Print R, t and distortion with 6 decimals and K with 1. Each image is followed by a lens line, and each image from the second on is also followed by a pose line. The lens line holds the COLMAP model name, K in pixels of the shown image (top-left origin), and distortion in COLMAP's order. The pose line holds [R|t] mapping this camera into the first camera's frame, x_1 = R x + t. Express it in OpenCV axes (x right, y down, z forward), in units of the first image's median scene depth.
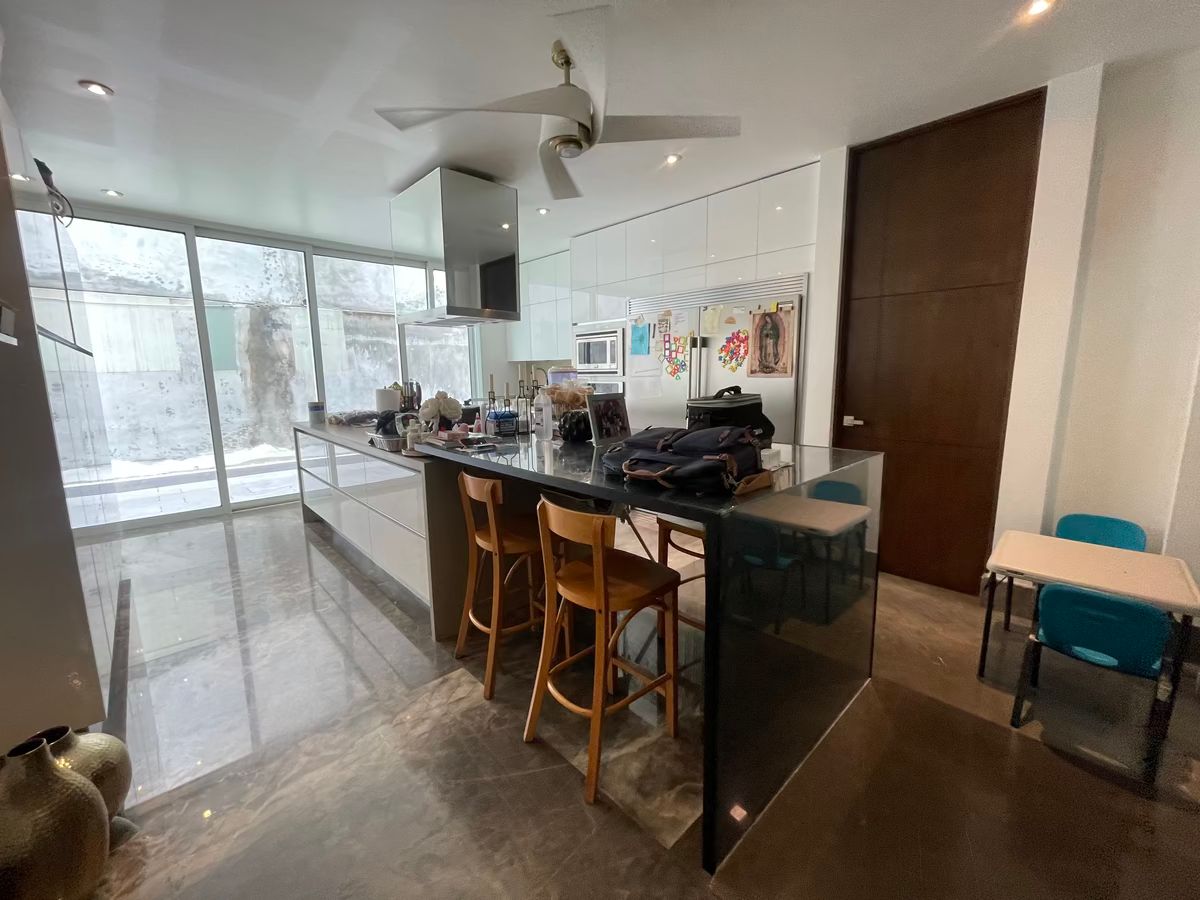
lens RADIAL K [[483.2, 0, 599.2], [0, 483.2, 446.0], [0, 0, 1]] dist [-0.001223, 0.000396]
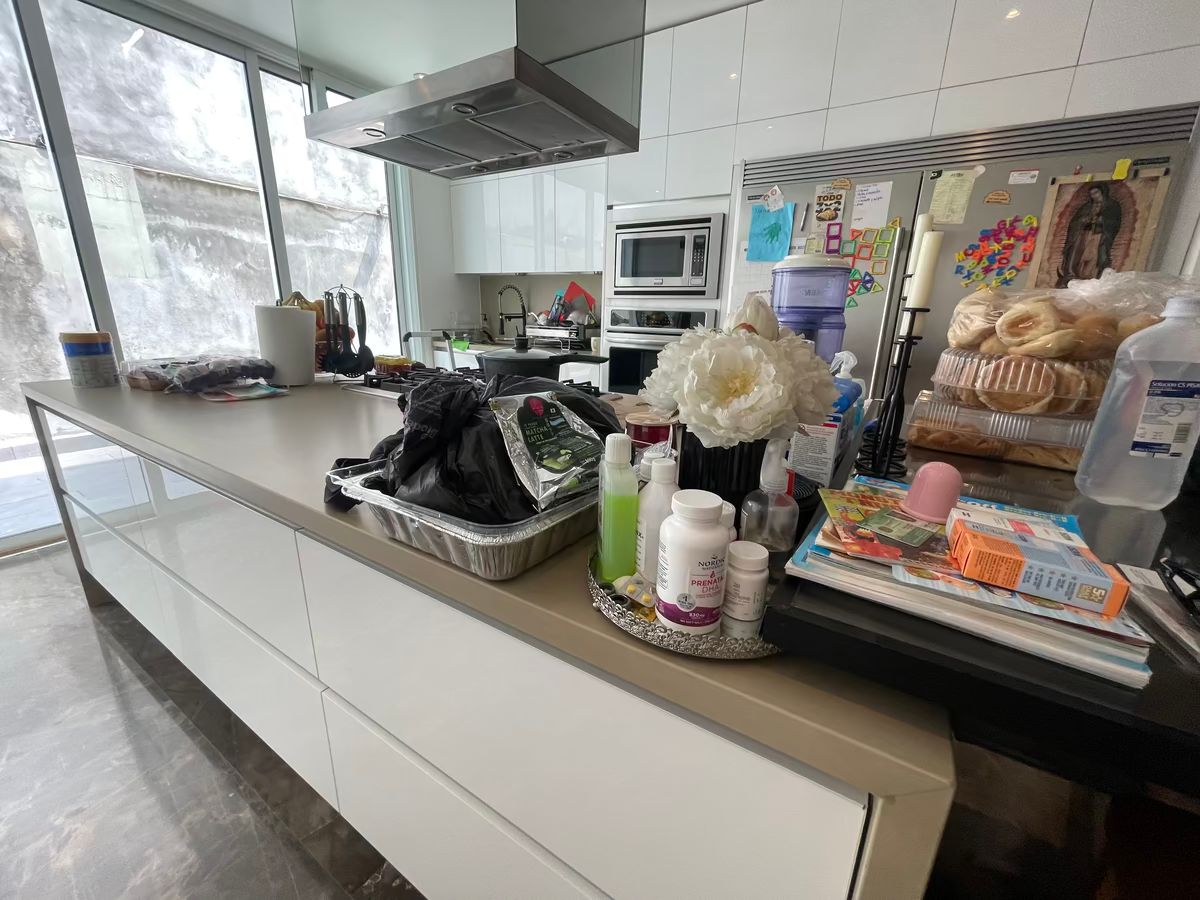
lens RADIAL K [[483.2, 0, 602.7], [0, 483.2, 447.7], [0, 0, 1]] dist [-0.001223, 0.000396]
pose [[0.967329, -0.037151, 0.250786, -0.219514], [0.004755, 0.991689, 0.128567, -0.036516], [-0.253478, -0.123174, 0.959467, 0.395471]]
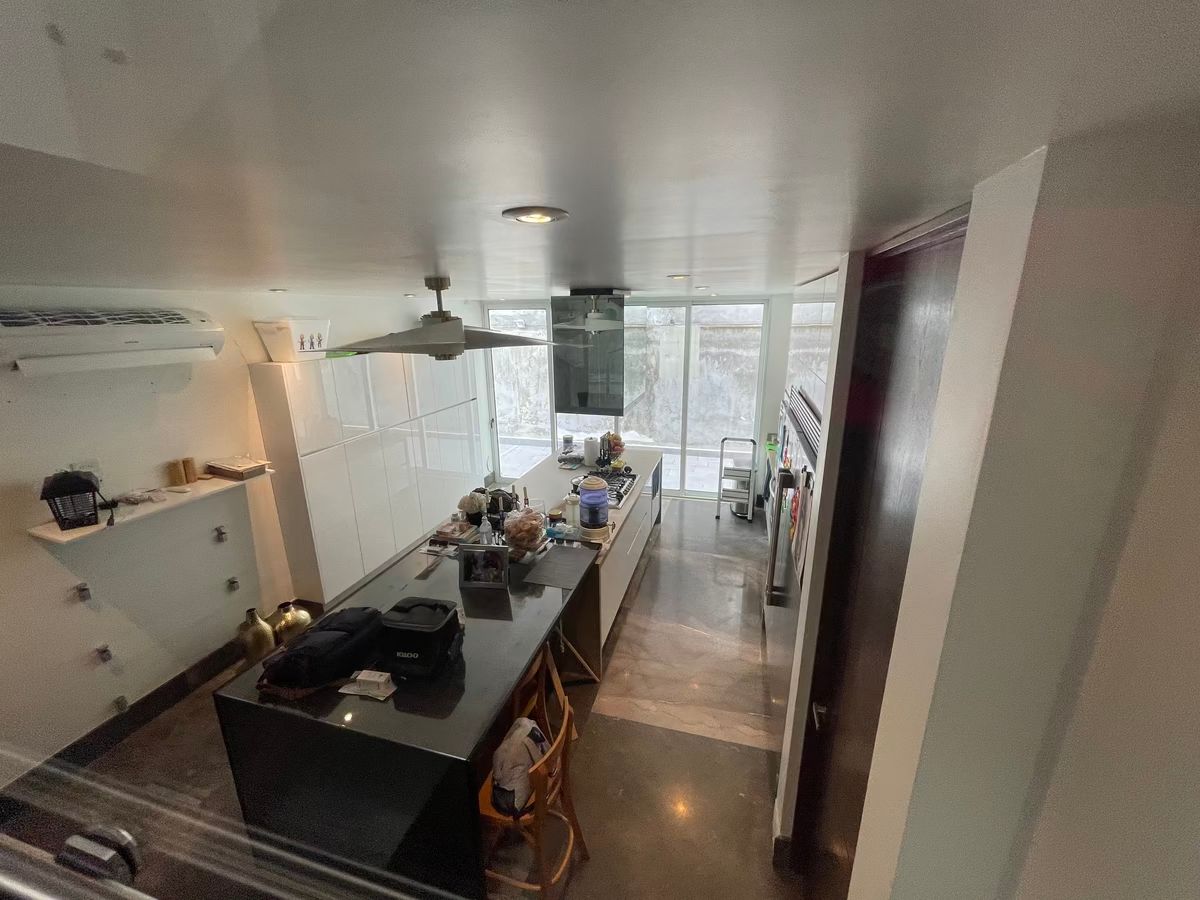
lens RADIAL K [[483.2, 0, 598.2], [0, 483.2, 442.2], [0, 0, 1]] dist [-0.001223, 0.000396]
pose [[0.503906, 0.226864, -0.833434, 0.500646], [-0.119679, 0.973923, 0.192746, -0.286776], [0.855427, 0.002619, 0.517916, 0.286586]]
